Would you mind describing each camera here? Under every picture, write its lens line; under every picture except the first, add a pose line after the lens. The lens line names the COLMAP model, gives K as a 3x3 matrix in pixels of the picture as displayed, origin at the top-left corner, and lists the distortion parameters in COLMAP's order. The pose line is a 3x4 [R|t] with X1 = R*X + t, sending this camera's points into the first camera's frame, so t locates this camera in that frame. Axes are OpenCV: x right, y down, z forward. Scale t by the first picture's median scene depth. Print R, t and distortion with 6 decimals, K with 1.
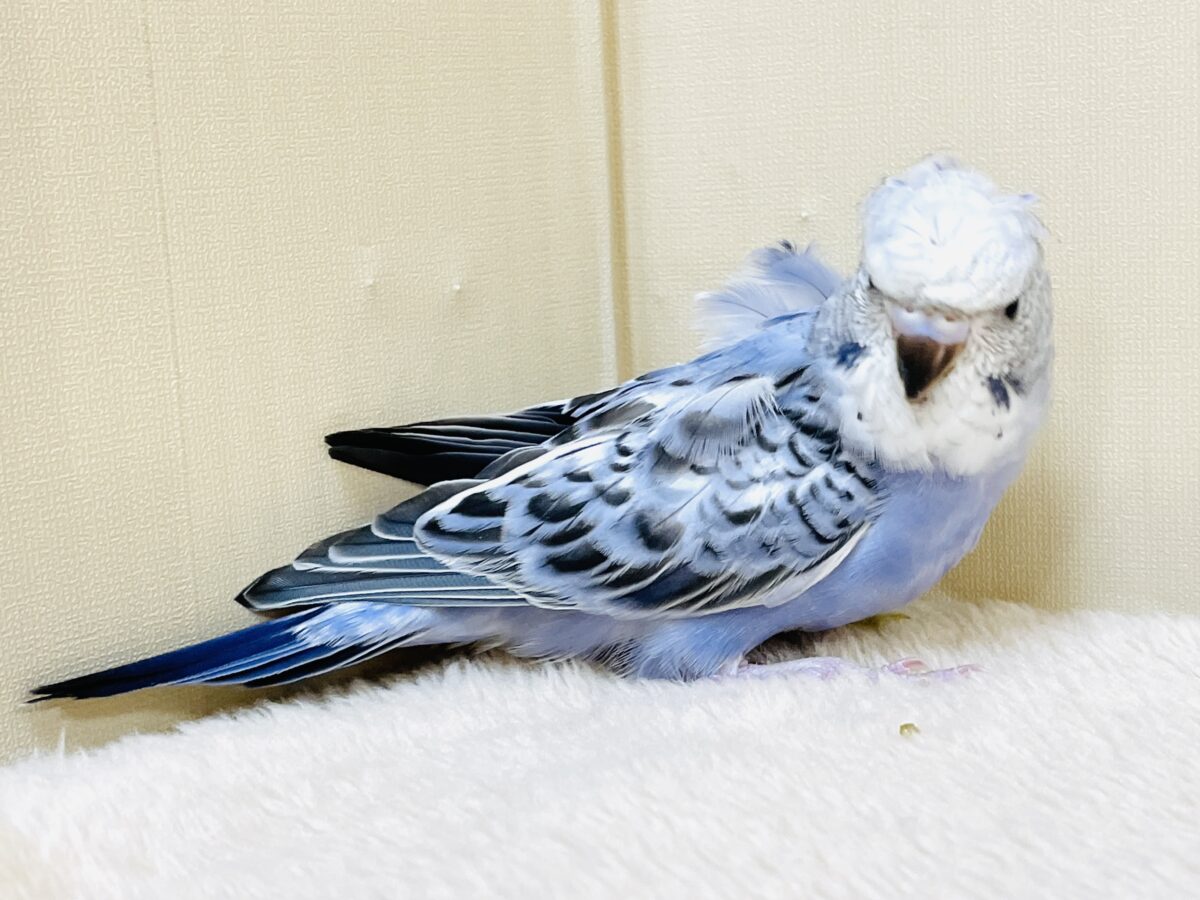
lens RADIAL K [[1822.0, 0, 665.7], [0, 1822.0, 434.4], [0, 0, 1]] dist [0.004497, 0.000000]
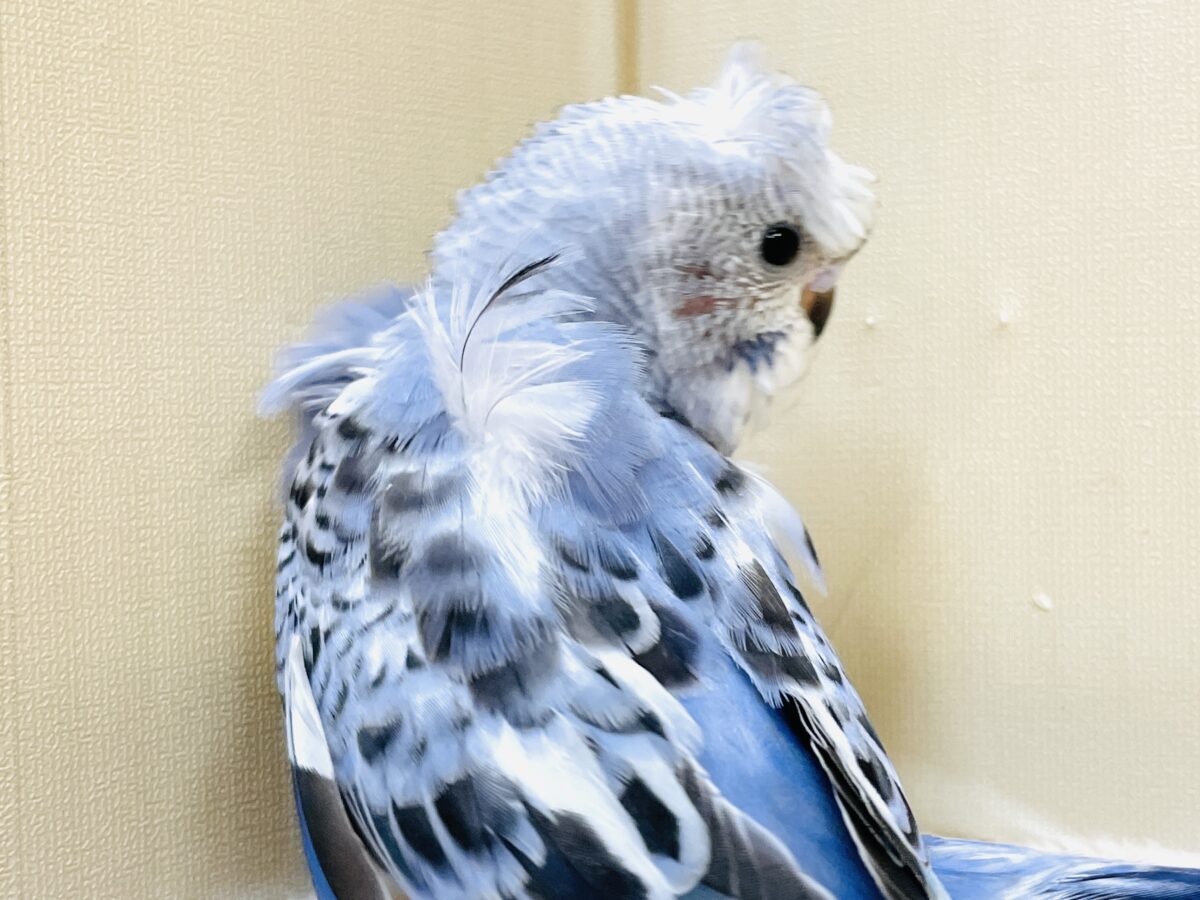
lens RADIAL K [[1822.0, 0, 645.4], [0, 1822.0, 407.9], [0, 0, 1]] dist [0.004497, 0.000000]
pose [[0.999524, 0.029720, -0.008270, -0.014139], [-0.030575, 0.990033, -0.137475, 0.029743], [0.004102, 0.137663, 0.990471, 0.274901]]
